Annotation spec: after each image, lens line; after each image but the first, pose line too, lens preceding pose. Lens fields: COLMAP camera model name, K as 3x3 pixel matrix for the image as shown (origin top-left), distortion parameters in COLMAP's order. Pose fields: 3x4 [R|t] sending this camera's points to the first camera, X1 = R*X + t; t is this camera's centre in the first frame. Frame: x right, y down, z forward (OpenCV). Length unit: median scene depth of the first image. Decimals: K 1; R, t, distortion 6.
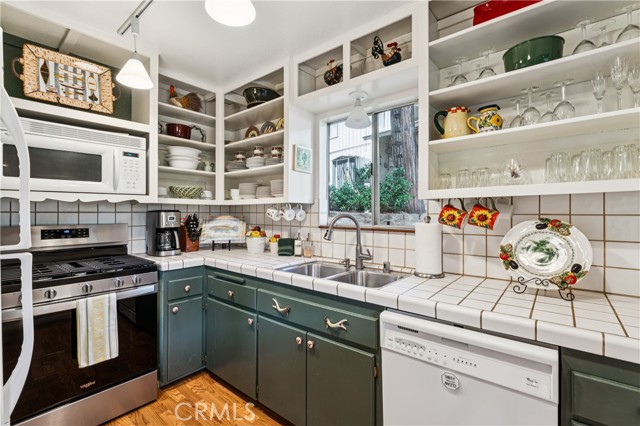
lens RADIAL K [[293.5, 0, 321.6], [0, 293.5, 211.4], [0, 0, 1]] dist [-0.004642, 0.001700]
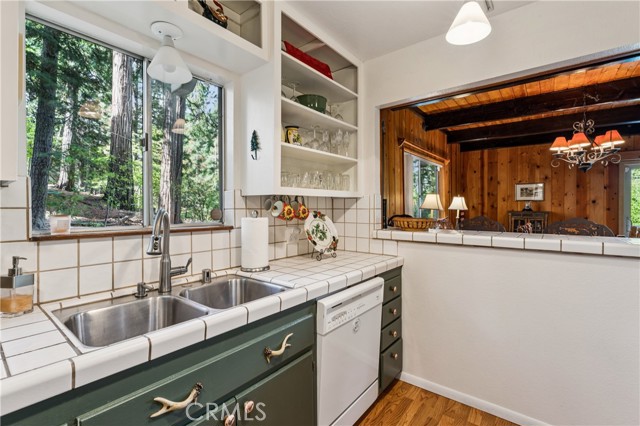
lens RADIAL K [[293.5, 0, 322.7], [0, 293.5, 207.9], [0, 0, 1]] dist [-0.004642, 0.001700]
pose [[-0.021881, -0.005352, 0.999746, -0.540535], [-0.006379, 0.999966, 0.005214, -0.001163], [-0.999740, -0.006264, -0.021914, 0.653597]]
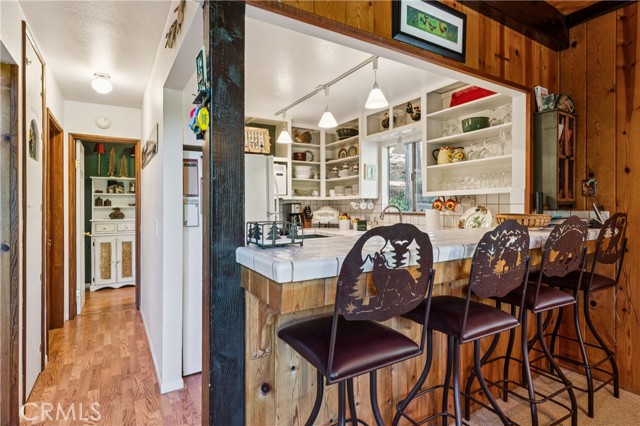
lens RADIAL K [[329.3, 0, 320.6], [0, 329.3, 207.2], [0, 0, 1]] dist [0.000591, -0.000229]
pose [[0.944654, -0.002202, -0.328062, 0.312725], [0.004856, 0.999962, 0.007271, 0.006520], [0.328033, -0.008462, 0.944628, -0.957425]]
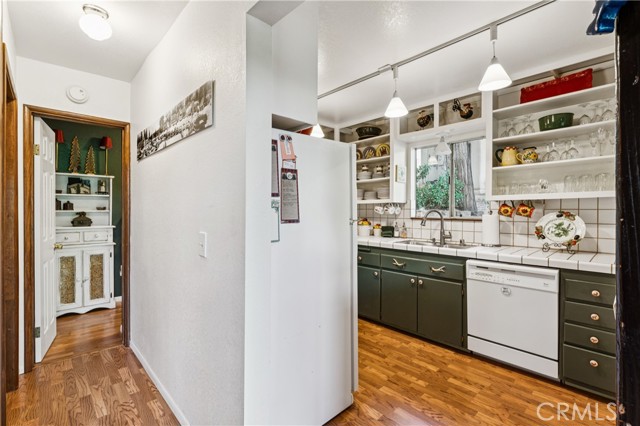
lens RADIAL K [[293.5, 0, 320.0], [0, 293.5, 213.1], [0, 0, 1]] dist [-0.004642, 0.001700]
pose [[0.990712, 0.000664, -0.135977, -0.311354], [0.001215, 0.999905, 0.013732, 0.004740], [0.135973, -0.013769, 0.990617, -0.655667]]
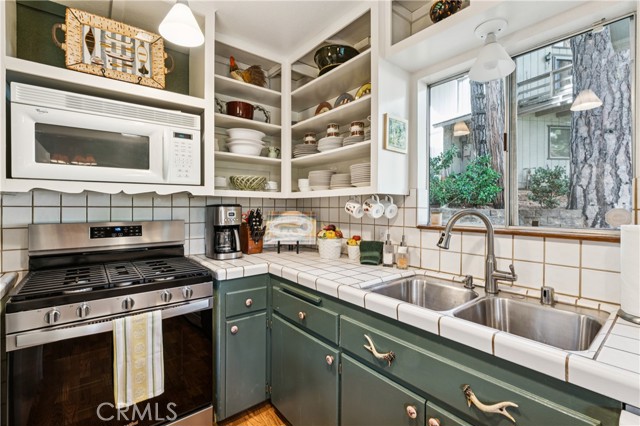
lens RADIAL K [[293.5, 0, 321.3], [0, 293.5, 207.5], [0, 0, 1]] dist [-0.004642, 0.001700]
pose [[0.979554, 0.000061, -0.201181, -0.112129], [0.000620, 0.999994, 0.003321, 0.002001], [0.201180, -0.003378, 0.979548, 0.279753]]
